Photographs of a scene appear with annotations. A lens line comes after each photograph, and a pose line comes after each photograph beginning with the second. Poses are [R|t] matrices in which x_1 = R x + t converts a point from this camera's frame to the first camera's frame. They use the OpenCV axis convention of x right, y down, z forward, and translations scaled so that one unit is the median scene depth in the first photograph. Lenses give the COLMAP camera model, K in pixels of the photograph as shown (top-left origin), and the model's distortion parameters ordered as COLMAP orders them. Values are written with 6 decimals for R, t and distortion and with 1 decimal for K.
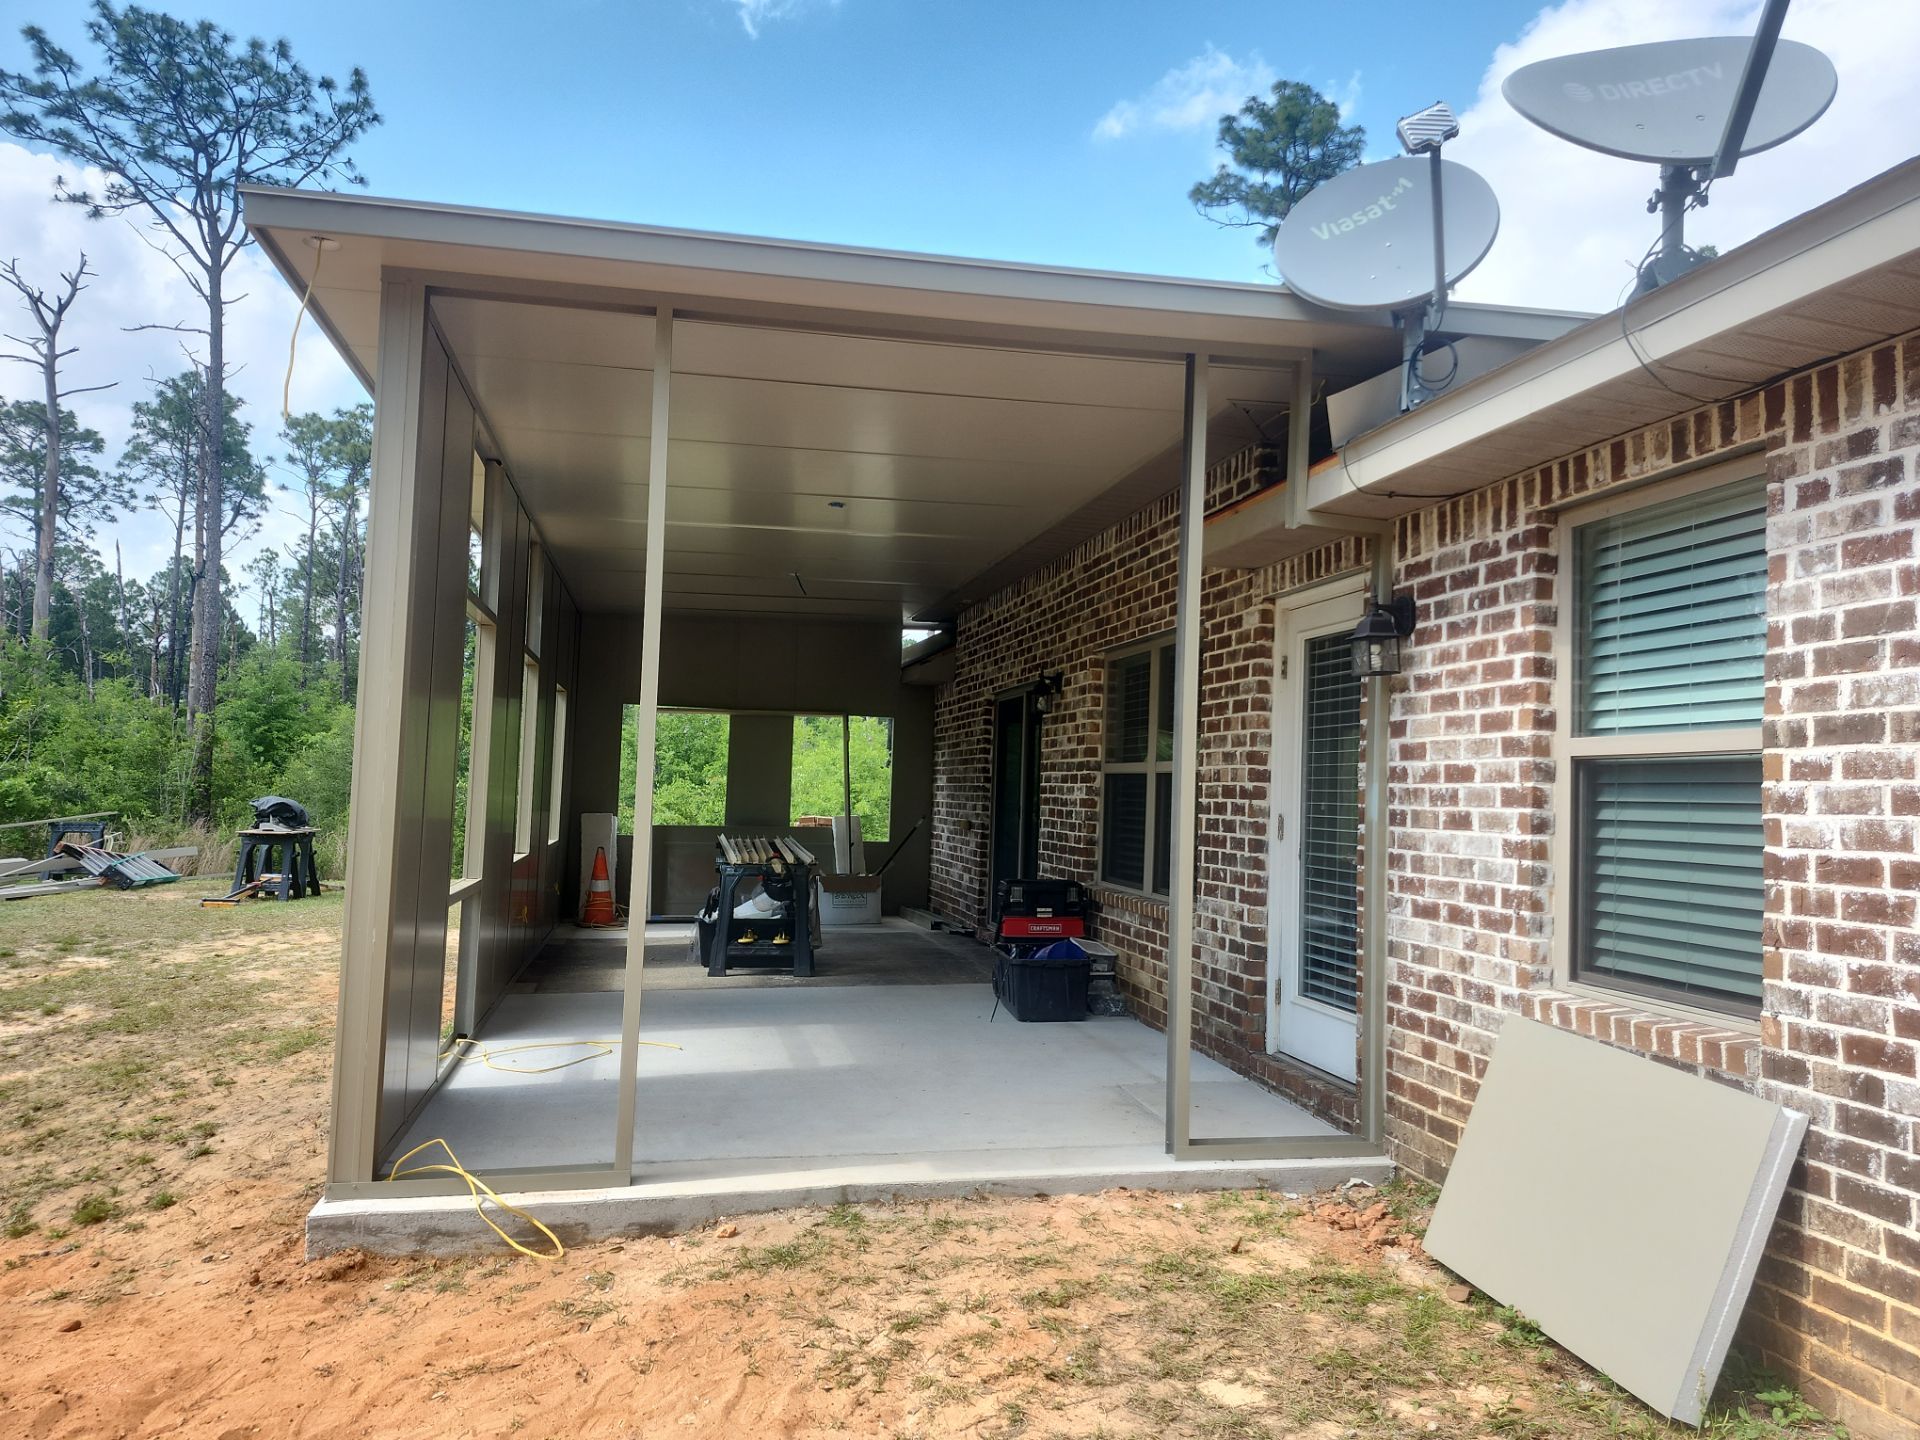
lens RADIAL K [[1320.5, 0, 983.3], [0, 1320.5, 726.2], [0, 0, 1]] dist [0.067953, -0.074418]
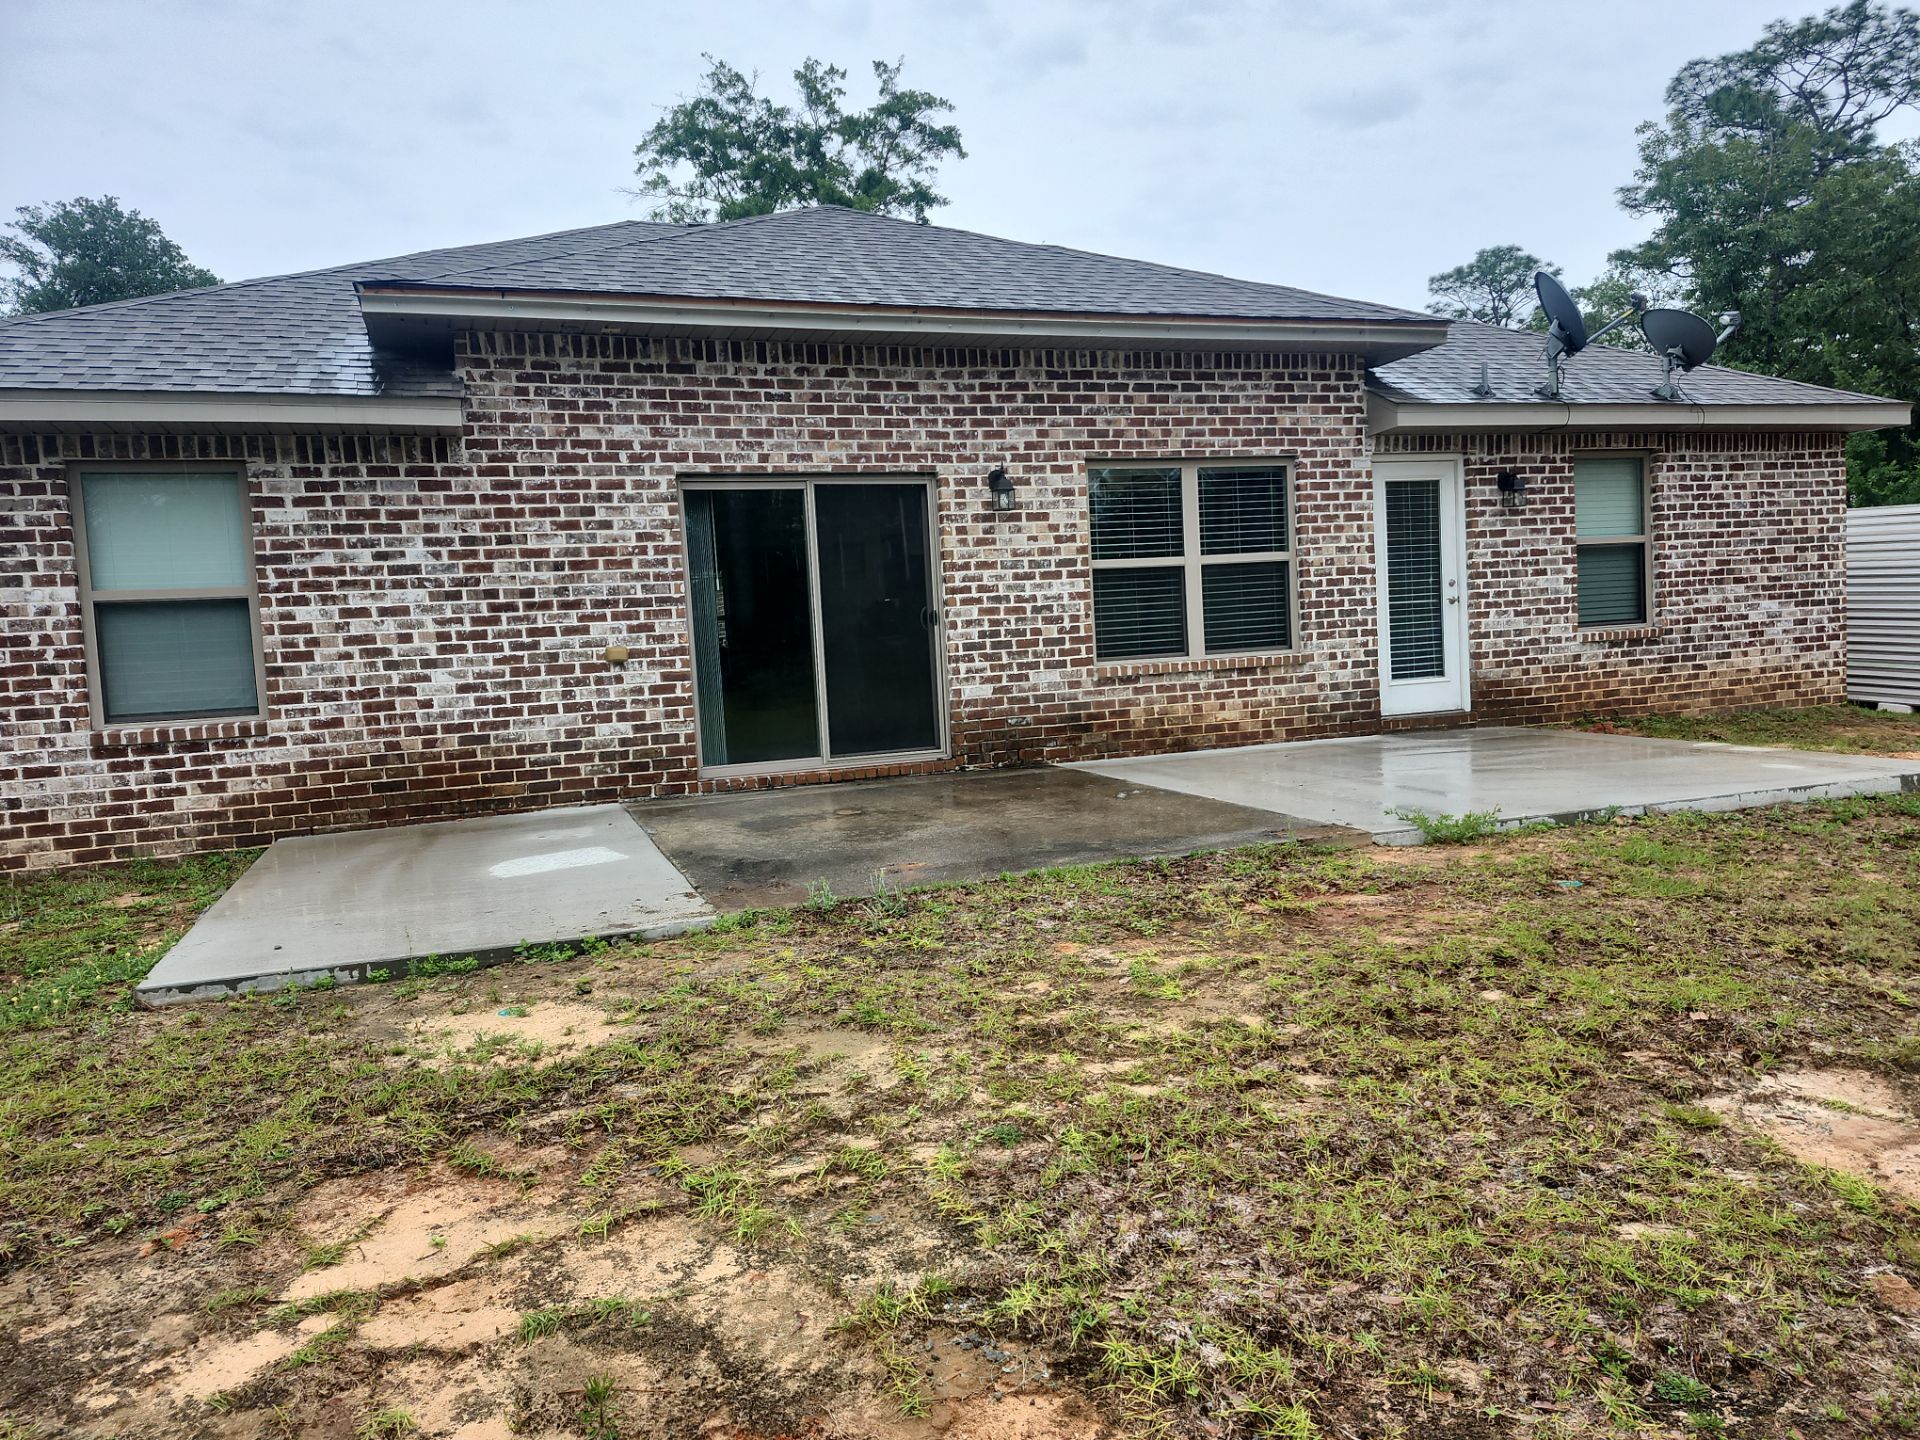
lens RADIAL K [[1320.5, 0, 973.6], [0, 1320.5, 728.7], [0, 0, 1]] dist [0.067953, -0.074418]
pose [[-0.119836, -0.094315, 0.988304, -1.954278], [0.001323, 0.995461, 0.095158, 0.122938], [-0.992793, 0.012711, -0.119168, 2.338793]]
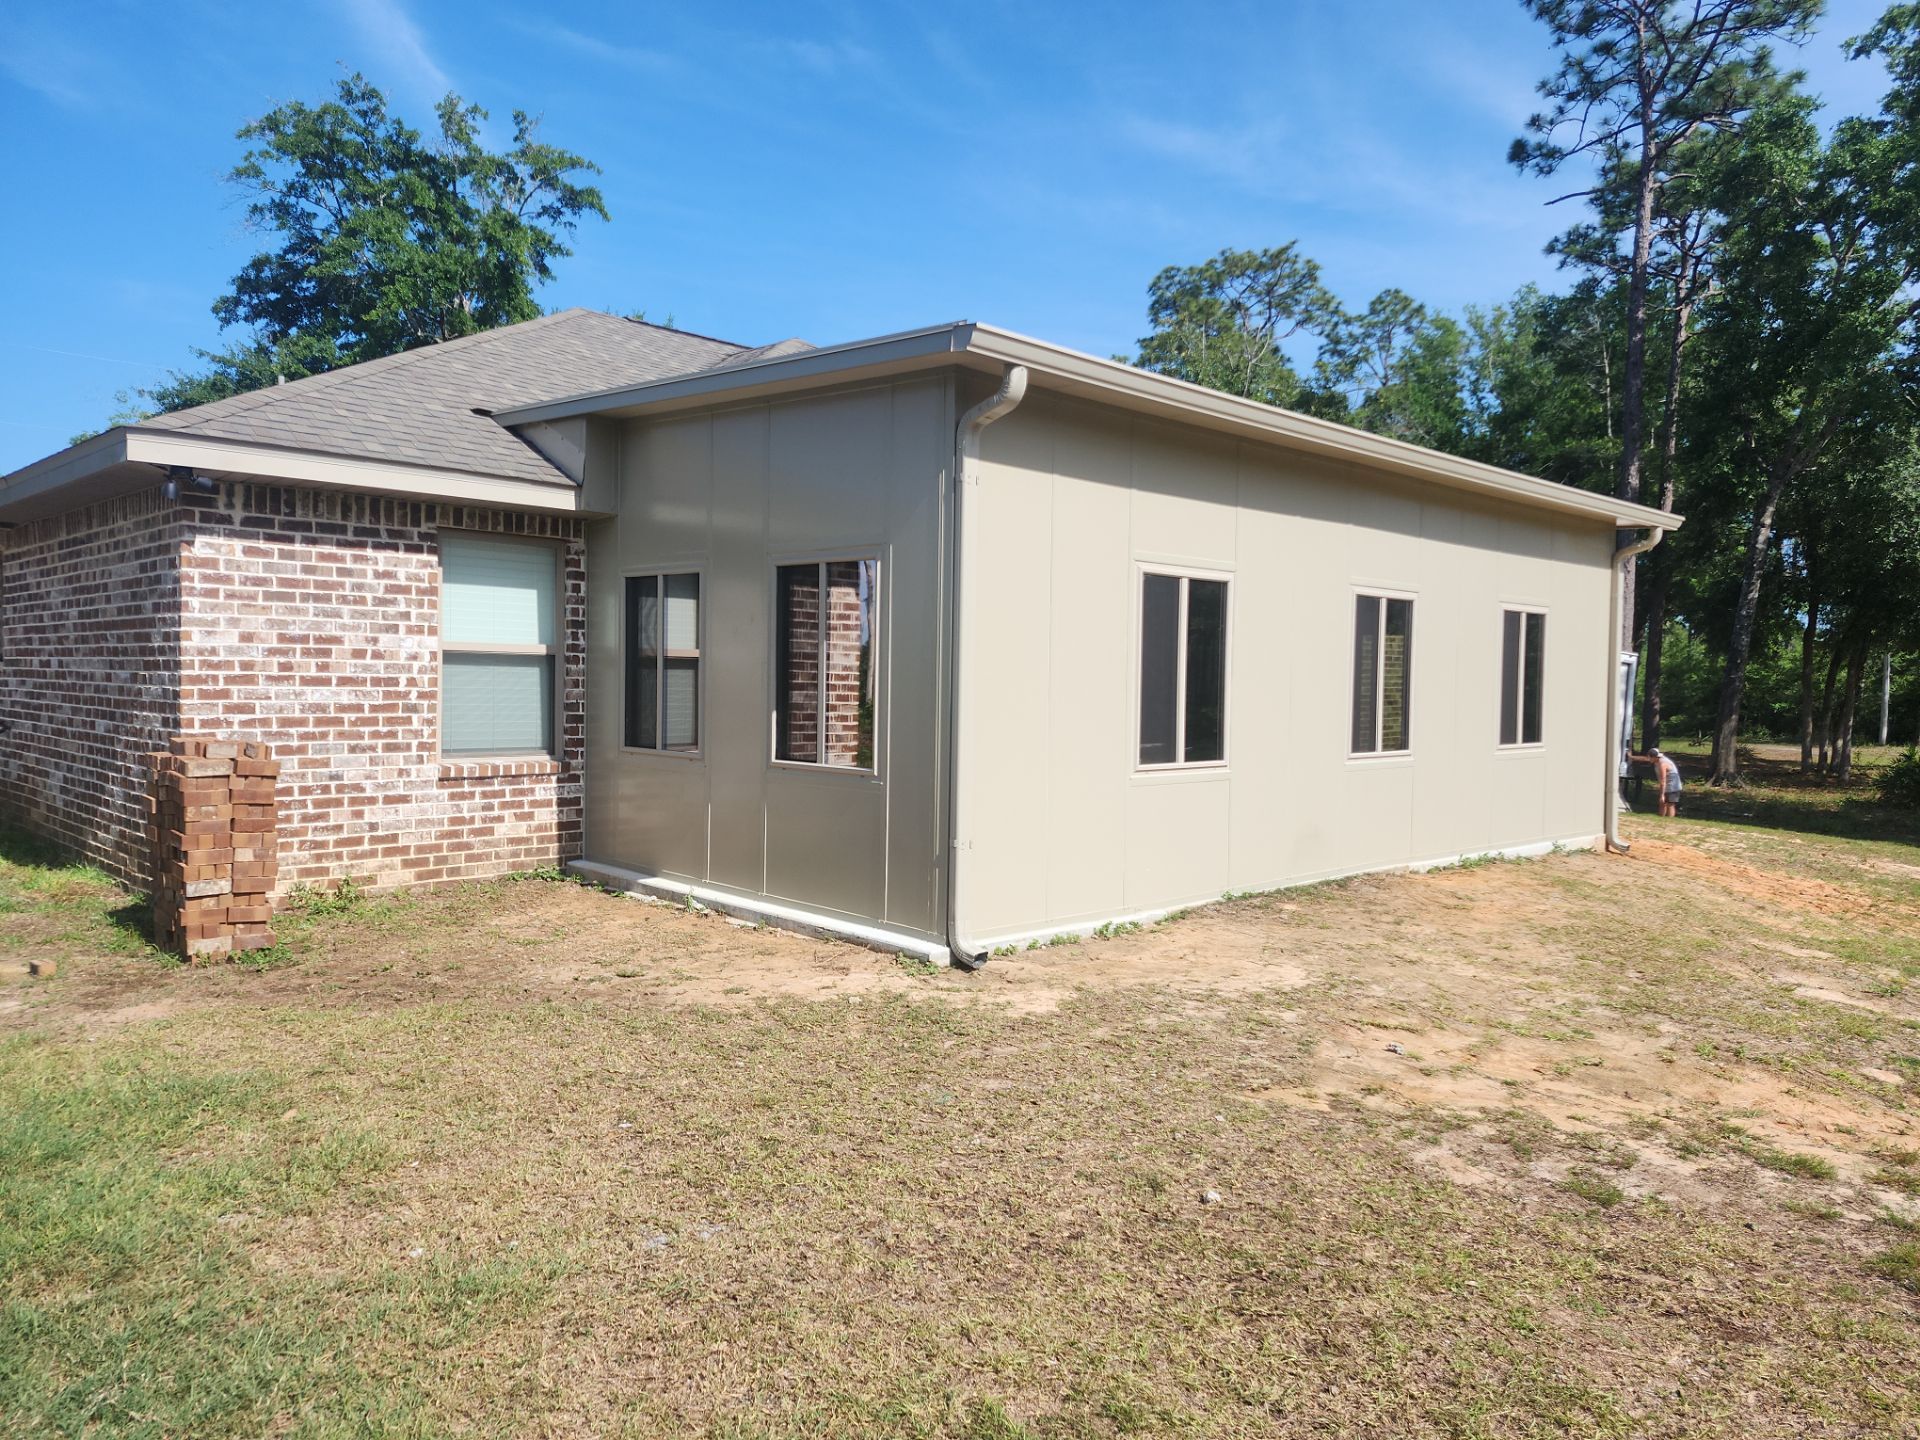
lens RADIAL K [[1320.5, 0, 970.7], [0, 1320.5, 710.6], [0, 0, 1]] dist [0.067953, -0.074418]
pose [[-0.517879, -0.063157, 0.853119, -2.160780], [-0.078328, 0.996583, 0.026229, 0.100220], [-0.851860, -0.053240, -0.521056, 3.571700]]
